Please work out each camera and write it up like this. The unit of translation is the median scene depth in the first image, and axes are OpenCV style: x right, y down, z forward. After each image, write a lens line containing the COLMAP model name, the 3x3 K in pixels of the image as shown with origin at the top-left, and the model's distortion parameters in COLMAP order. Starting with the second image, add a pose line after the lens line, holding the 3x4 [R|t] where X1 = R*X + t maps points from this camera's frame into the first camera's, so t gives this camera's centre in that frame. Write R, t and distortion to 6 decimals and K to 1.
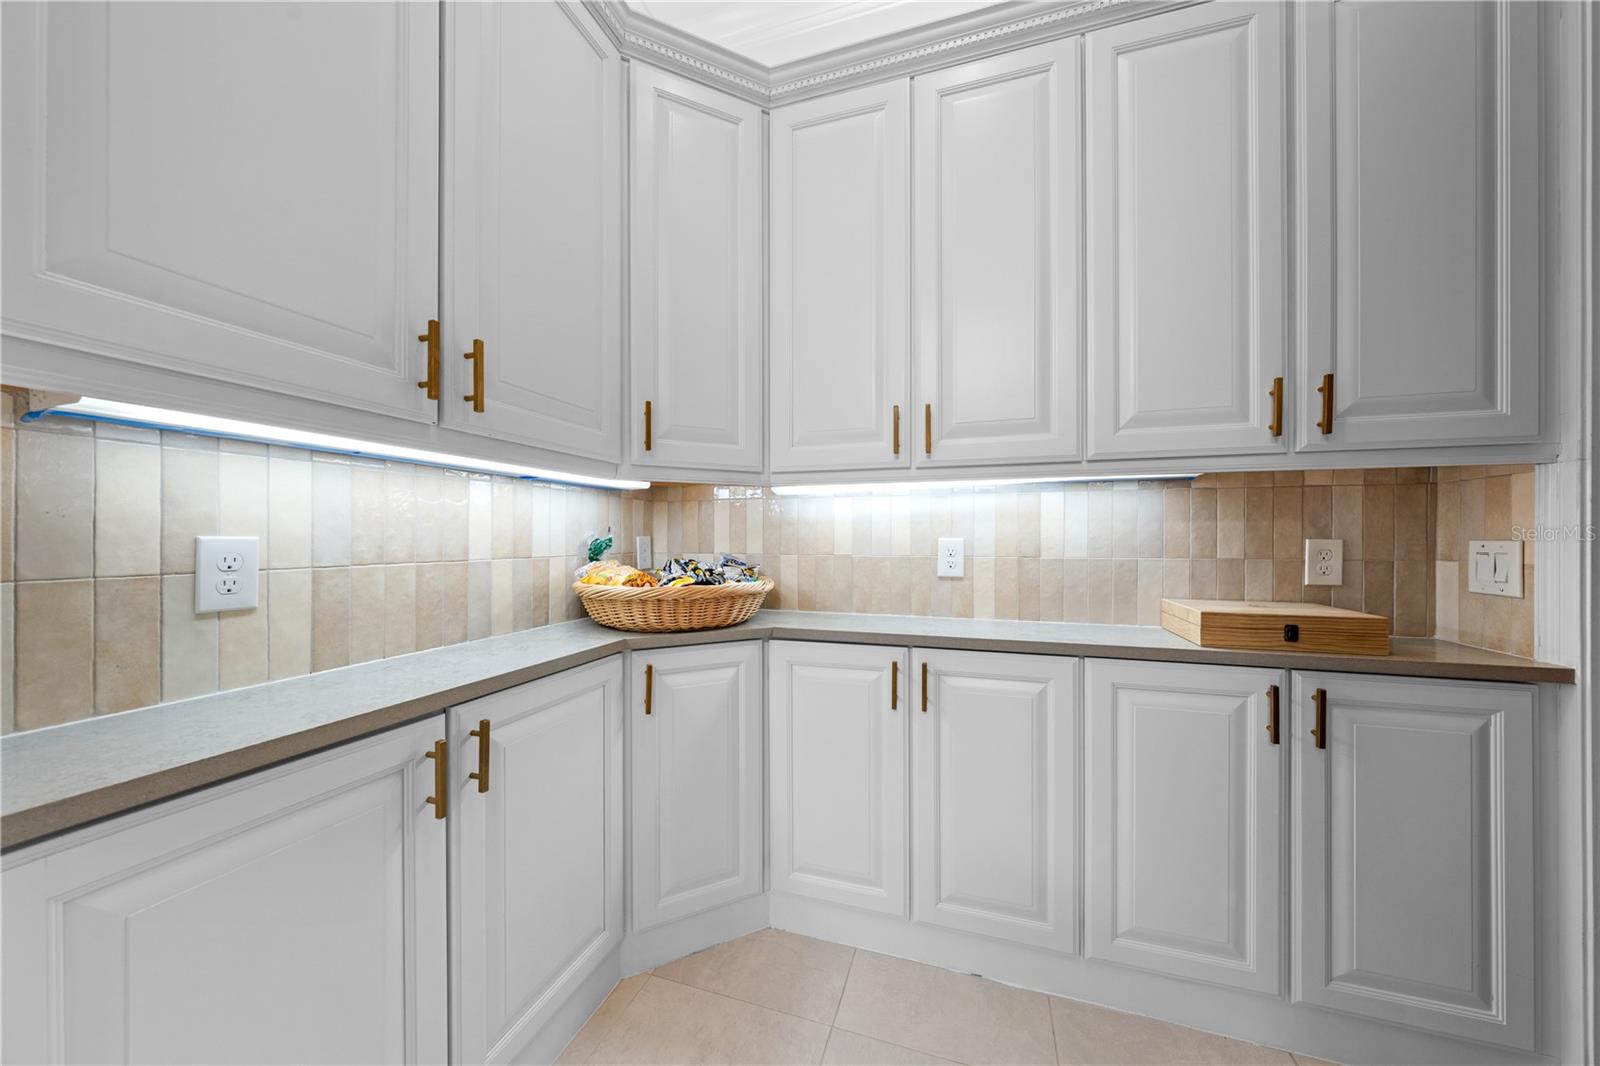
lens RADIAL K [[540.4, 0, 804.6], [0, 540.4, 535.4], [0, 0, 1]] dist [-0.000791, 0.000041]
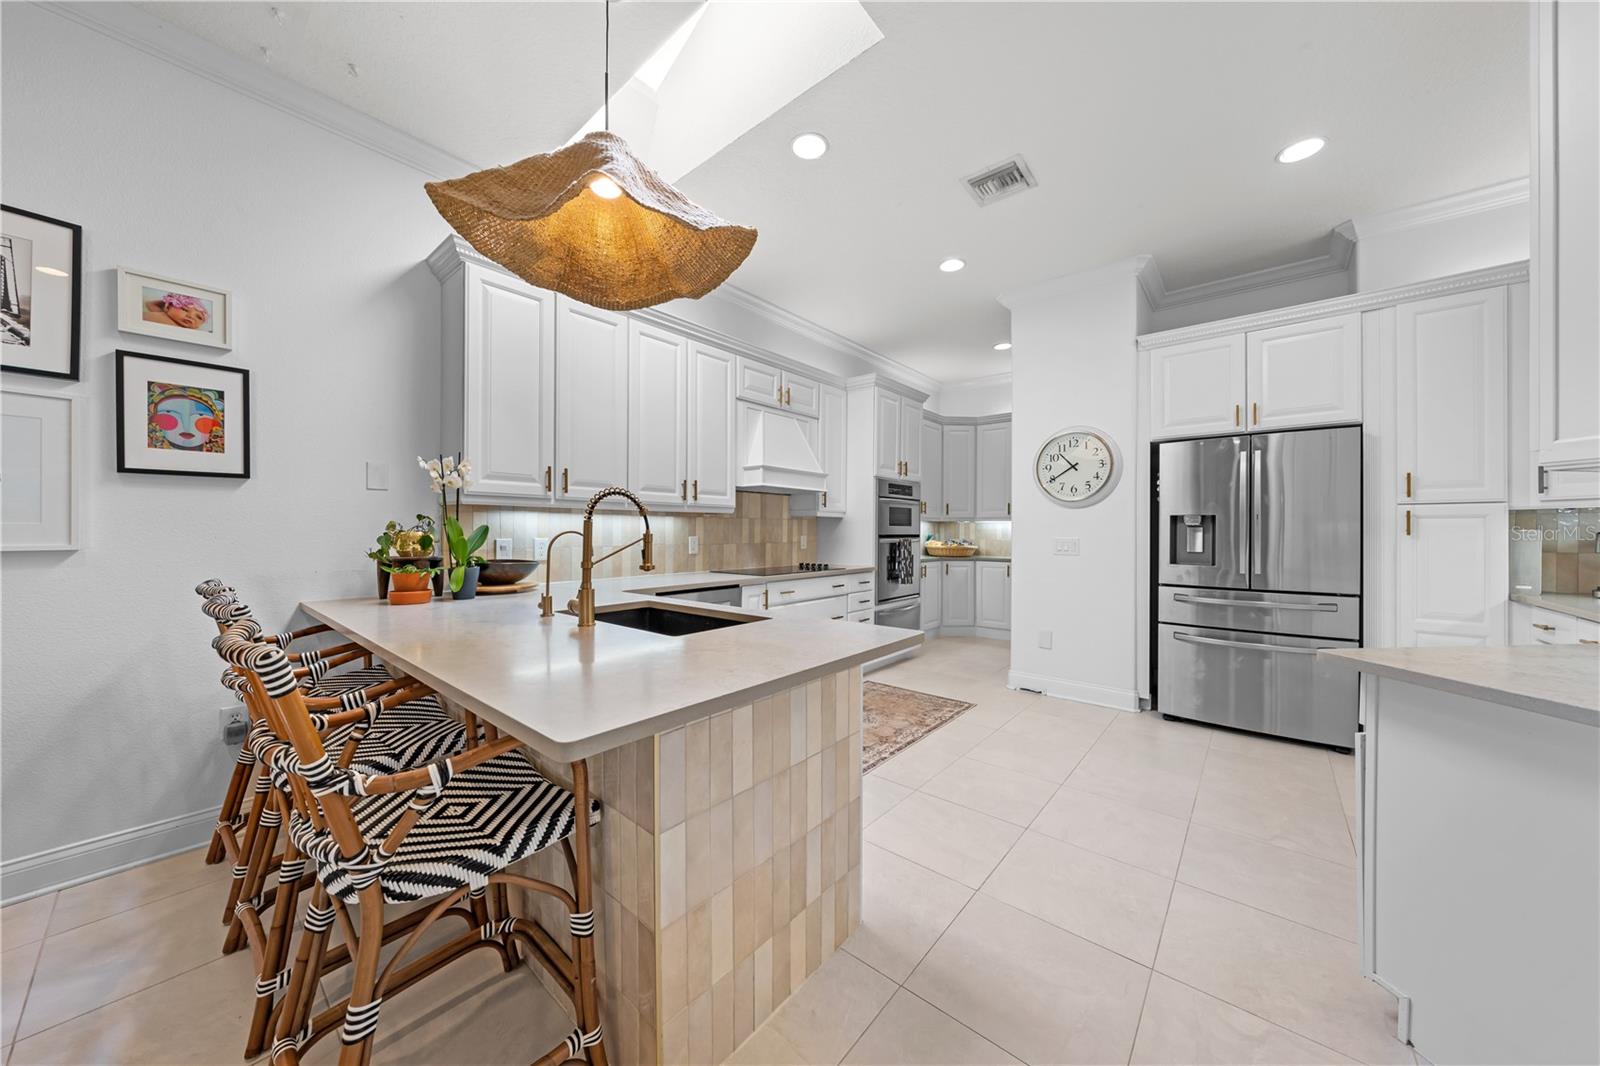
lens RADIAL K [[535.9, 0, 801.9], [0, 535.9, 529.8], [0, 0, 1]] dist [0.000333, 0.000058]
pose [[0.925083, 0.004508, -0.379739, 0.258286], [-0.004328, 0.999990, 0.001328, -0.033787], [0.379741, 0.000415, 0.925093, -3.286311]]
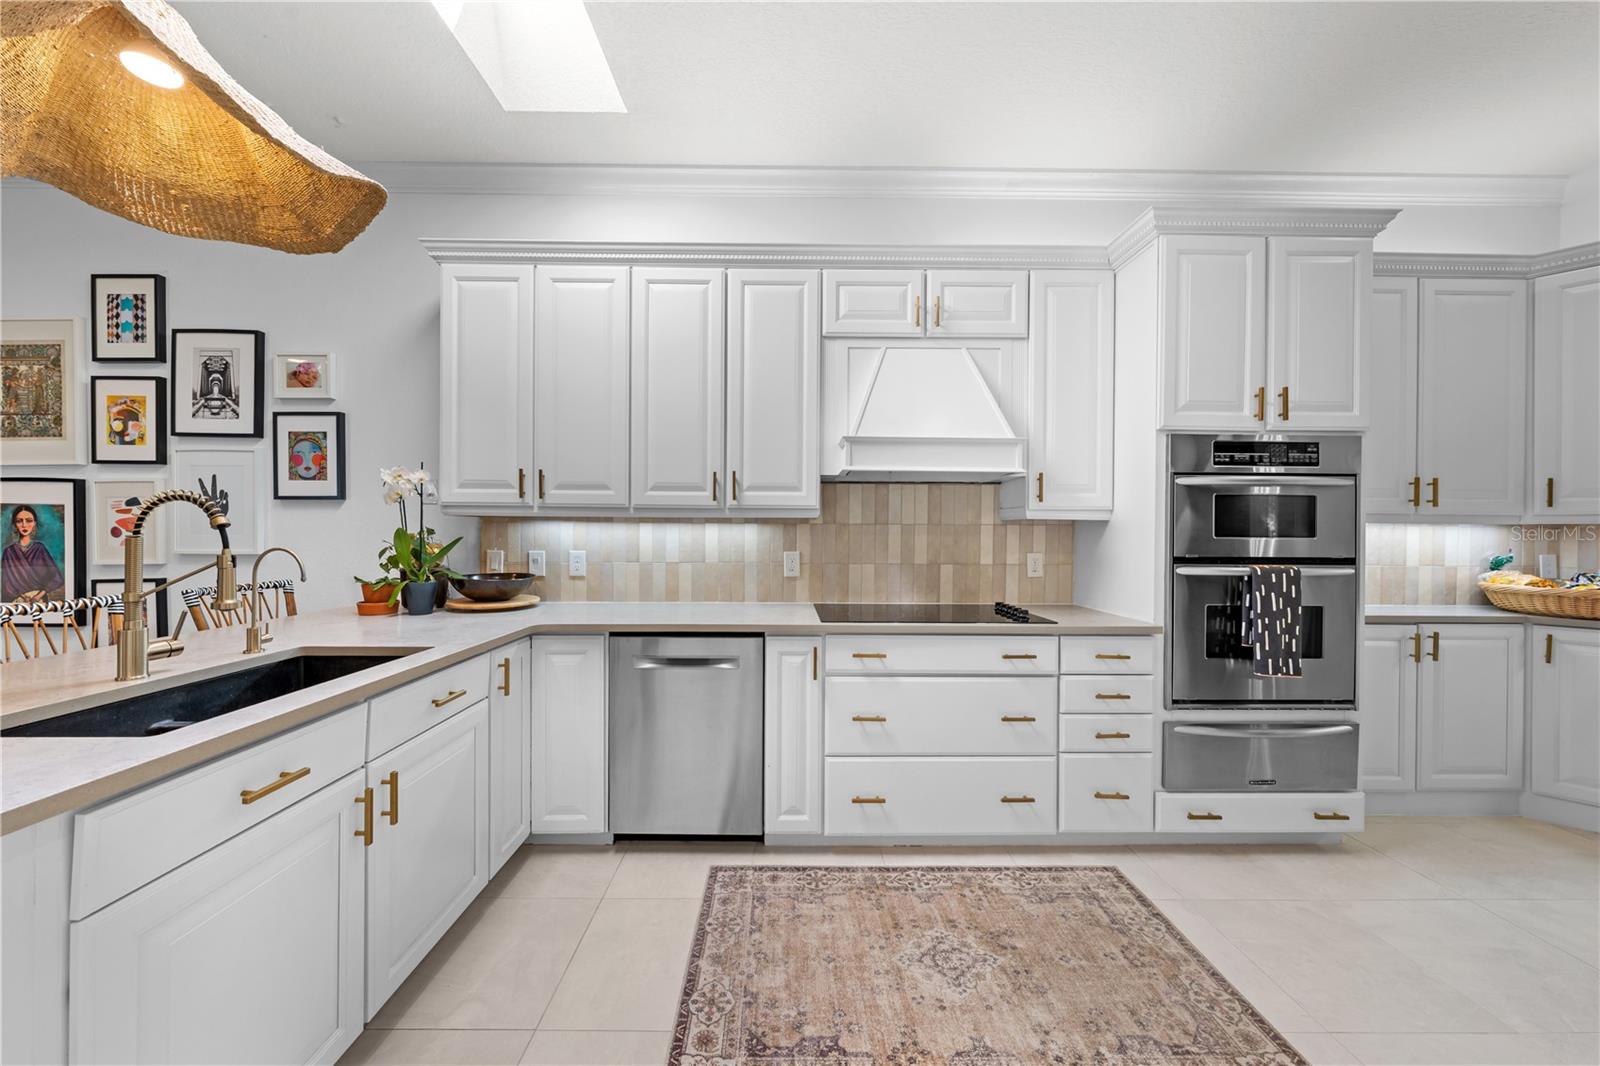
lens RADIAL K [[547.8, 0, 790.8], [0, 547.8, 533.5], [0, 0, 1]] dist [-0.001355, -0.000002]
pose [[0.318413, 0.005065, -0.947939, 0.542301], [-0.005361, 0.999979, 0.003542, -0.063426], [0.947937, 0.003954, 0.318433, -1.691314]]
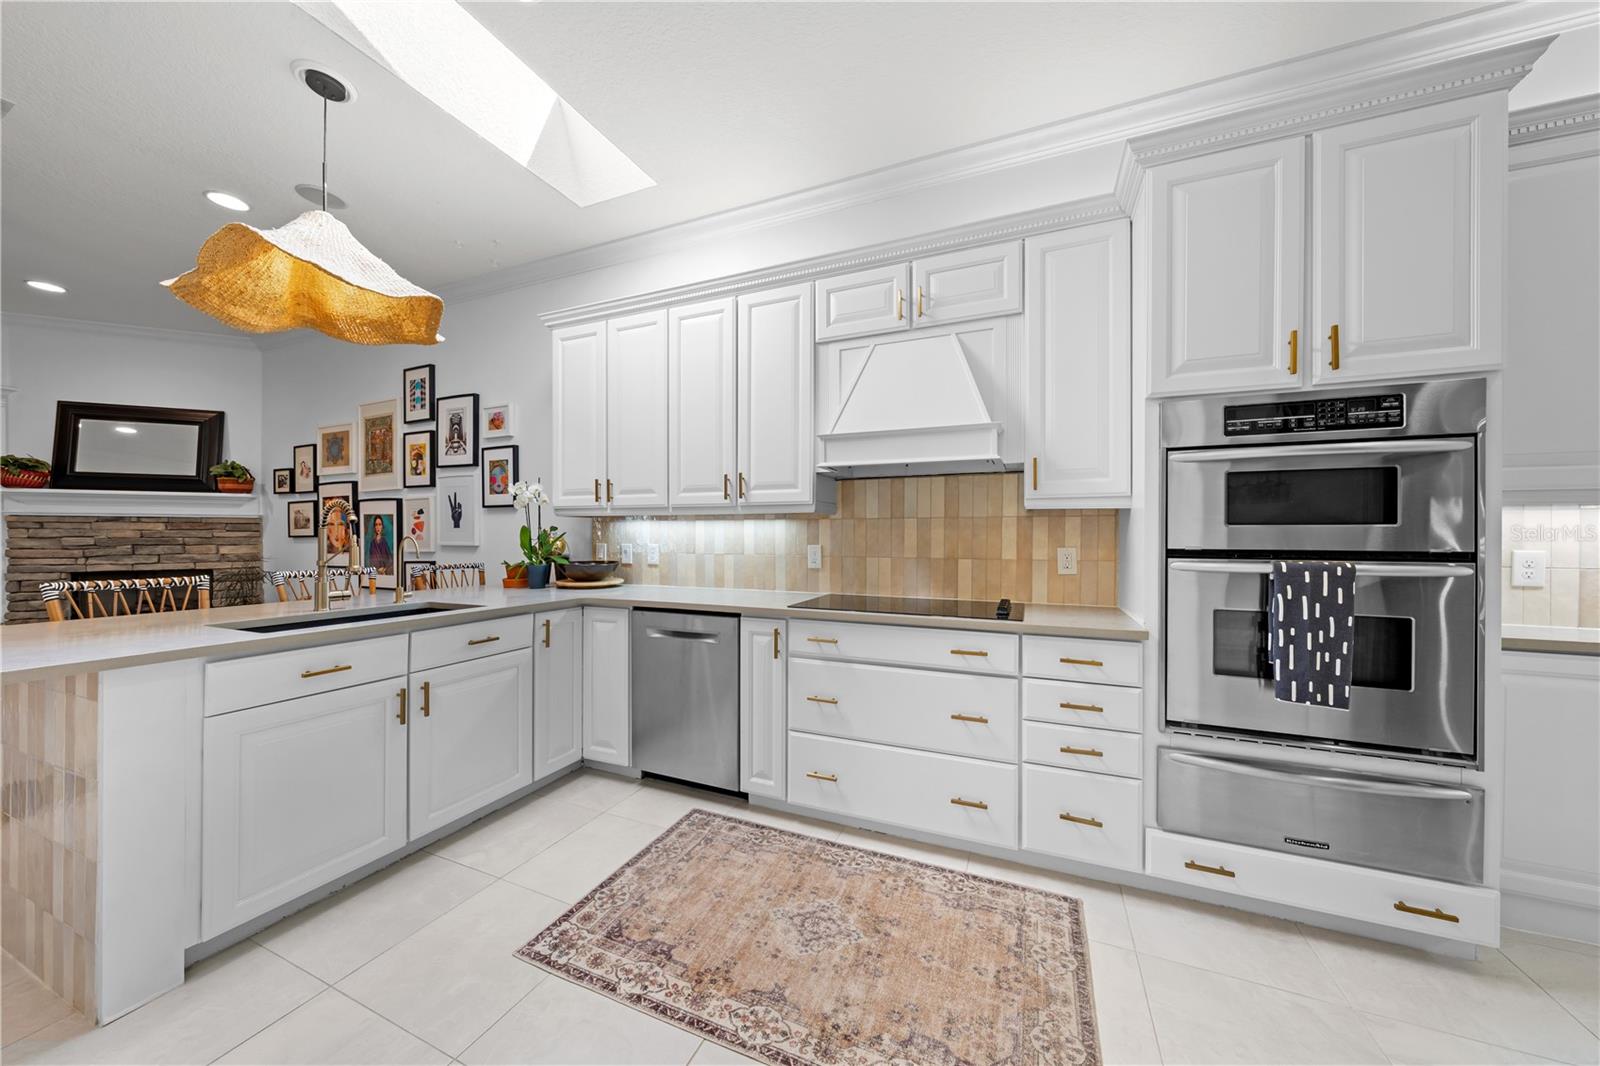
lens RADIAL K [[540.4, 0, 804.6], [0, 540.4, 535.4], [0, 0, 1]] dist [-0.000791, 0.000041]
pose [[-0.083192, 0.001747, -0.996532, 0.746973], [-0.000778, 0.999998, 0.001818, -0.034376], [0.996533, 0.000926, -0.083191, -0.975235]]
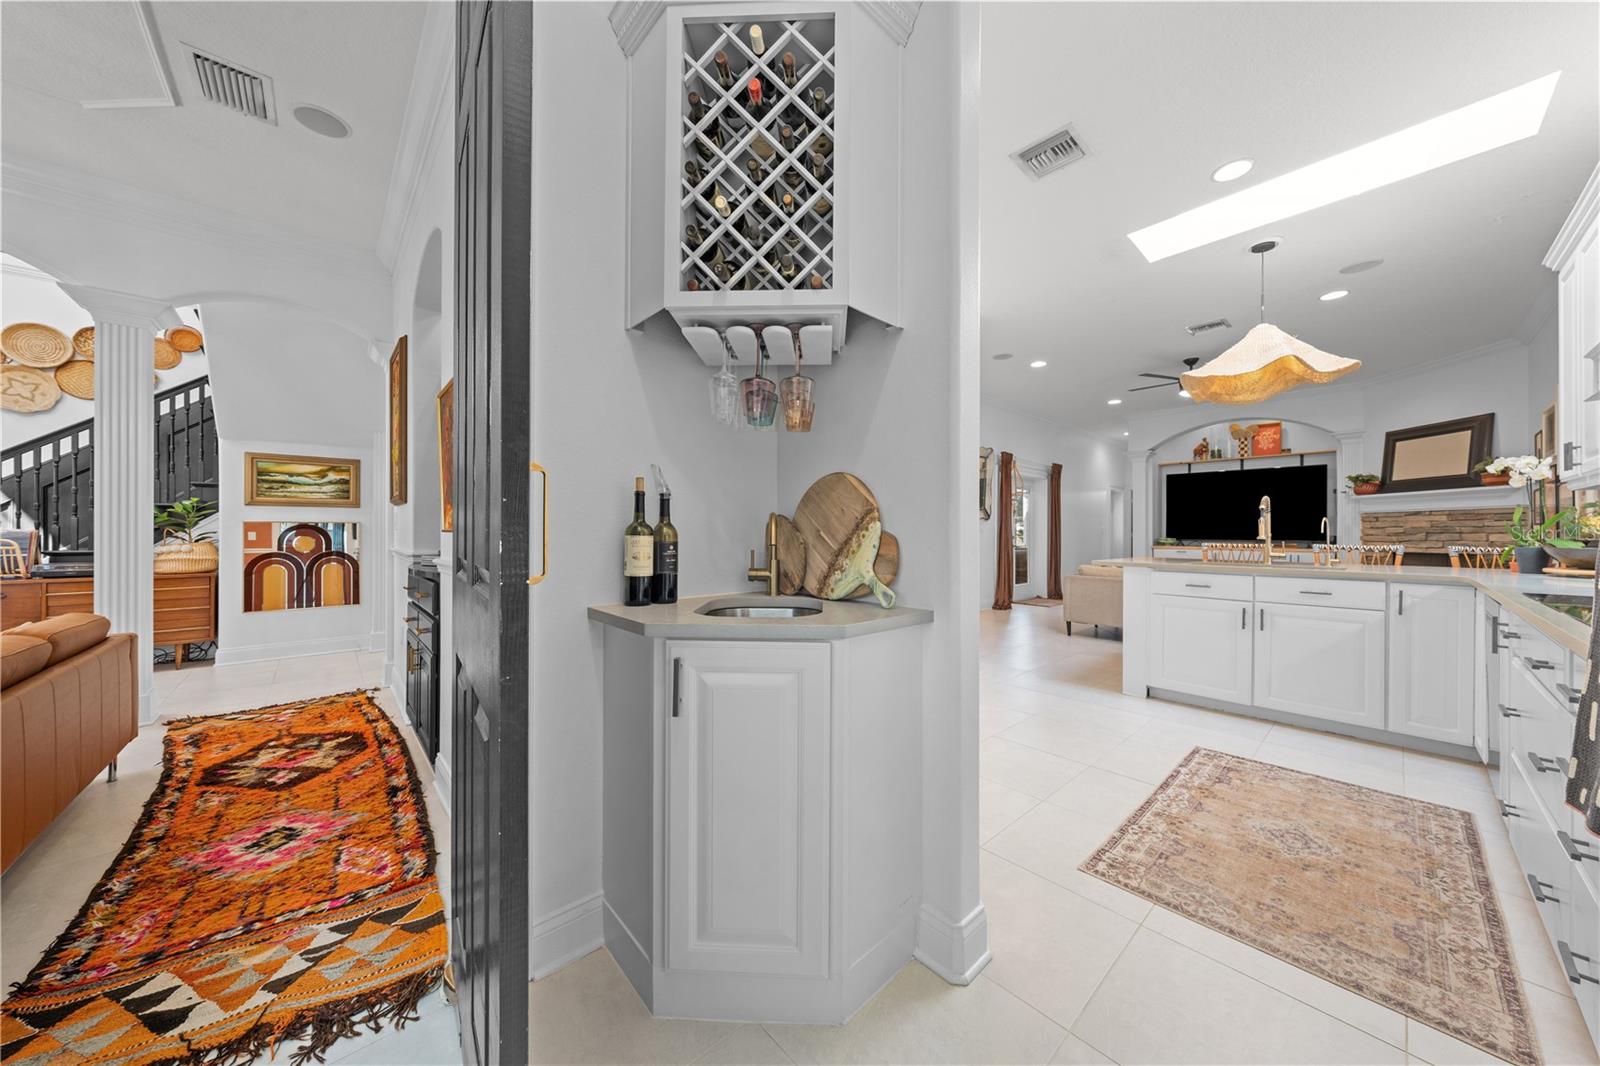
lens RADIAL K [[535.9, 0, 801.9], [0, 535.9, 529.8], [0, 0, 1]] dist [0.000333, 0.000058]
pose [[-0.866284, 0.004413, 0.499533, 0.000000], [0.000205, 0.999964, -0.008477, 0.039723], [-0.499552, -0.007241, -0.866254, 0.702885]]
